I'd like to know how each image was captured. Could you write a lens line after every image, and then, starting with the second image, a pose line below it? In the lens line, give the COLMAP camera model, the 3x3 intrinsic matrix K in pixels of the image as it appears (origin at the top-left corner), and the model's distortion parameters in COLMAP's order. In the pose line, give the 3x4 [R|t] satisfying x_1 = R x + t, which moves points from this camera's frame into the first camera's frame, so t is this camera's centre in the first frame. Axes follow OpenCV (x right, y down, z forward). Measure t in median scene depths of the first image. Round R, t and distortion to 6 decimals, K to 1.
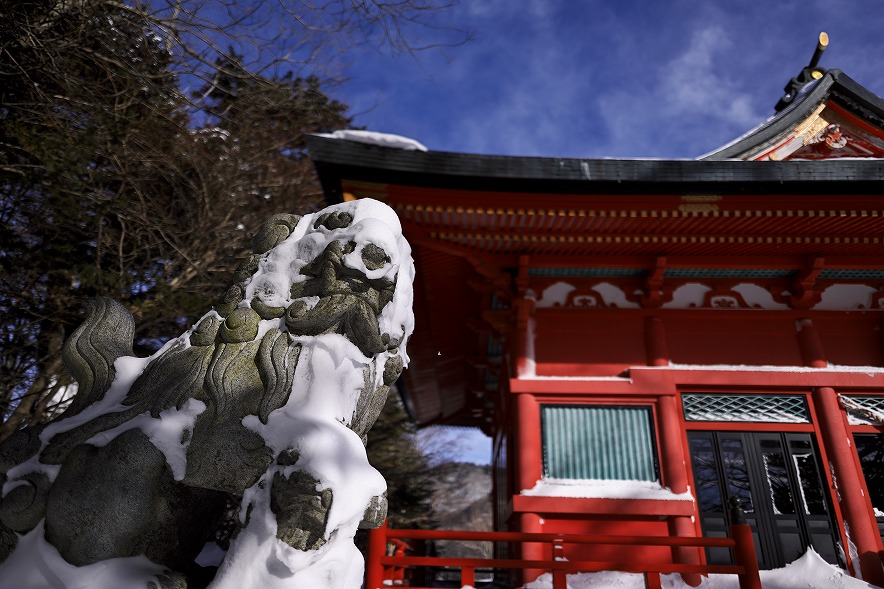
lens RADIAL K [[588.4, 0, 439.4], [0, 588.4, 305.1], [0, 0, 1]] dist [0.002509, 0.001896]
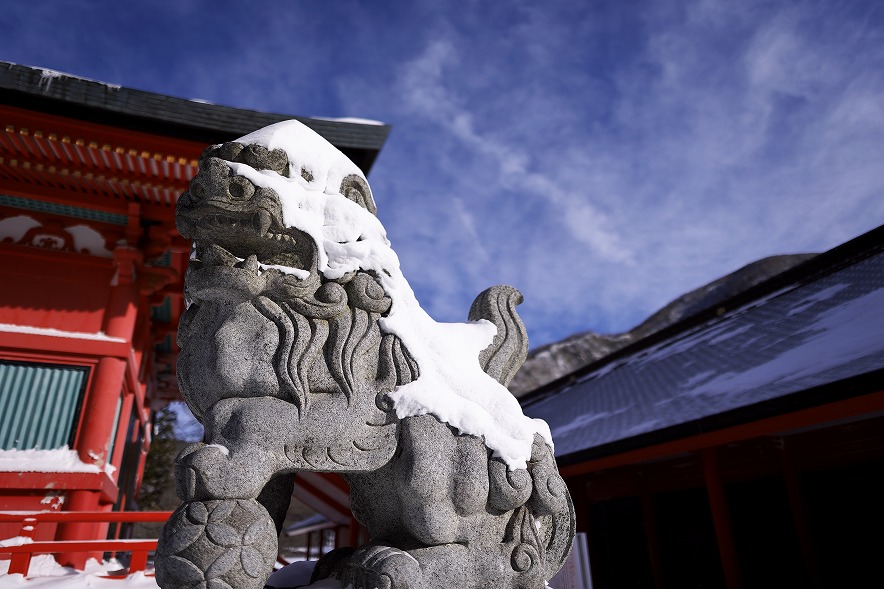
lens RADIAL K [[588.4, 0, 439.4], [0, 588.4, 305.1], [0, 0, 1]] dist [0.002509, 0.001896]
pose [[0.906368, 0.120428, 0.404961, 1.443140], [-0.133541, 0.991035, 0.004170, 0.017275], [-0.400828, -0.057858, 0.914324, -0.044584]]
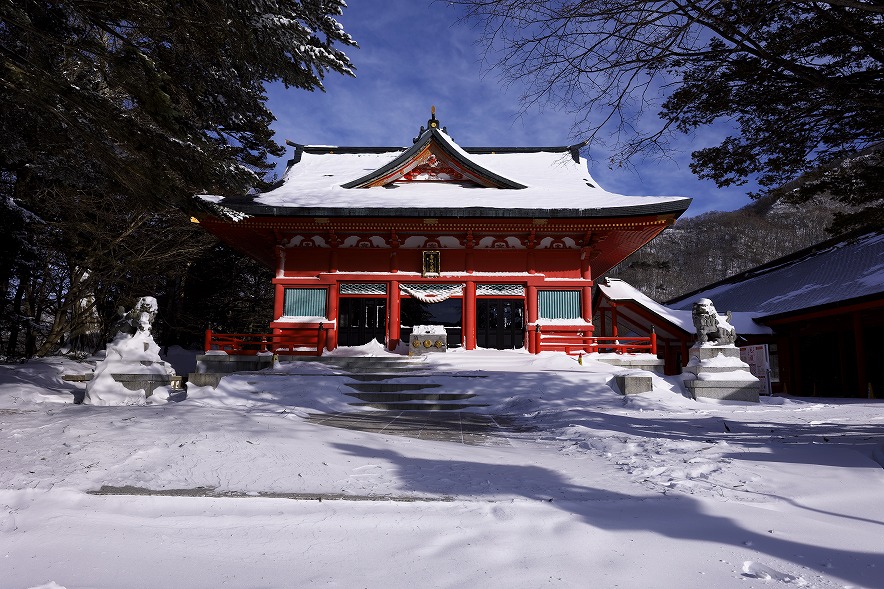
lens RADIAL K [[588.4, 0, 439.4], [0, 588.4, 305.1], [0, 0, 1]] dist [0.002509, 0.001896]
pose [[0.999738, -0.011107, 0.020031, 0.730309], [0.004700, 0.955420, 0.295213, -0.472387], [-0.022417, -0.295041, 0.955222, -1.365237]]
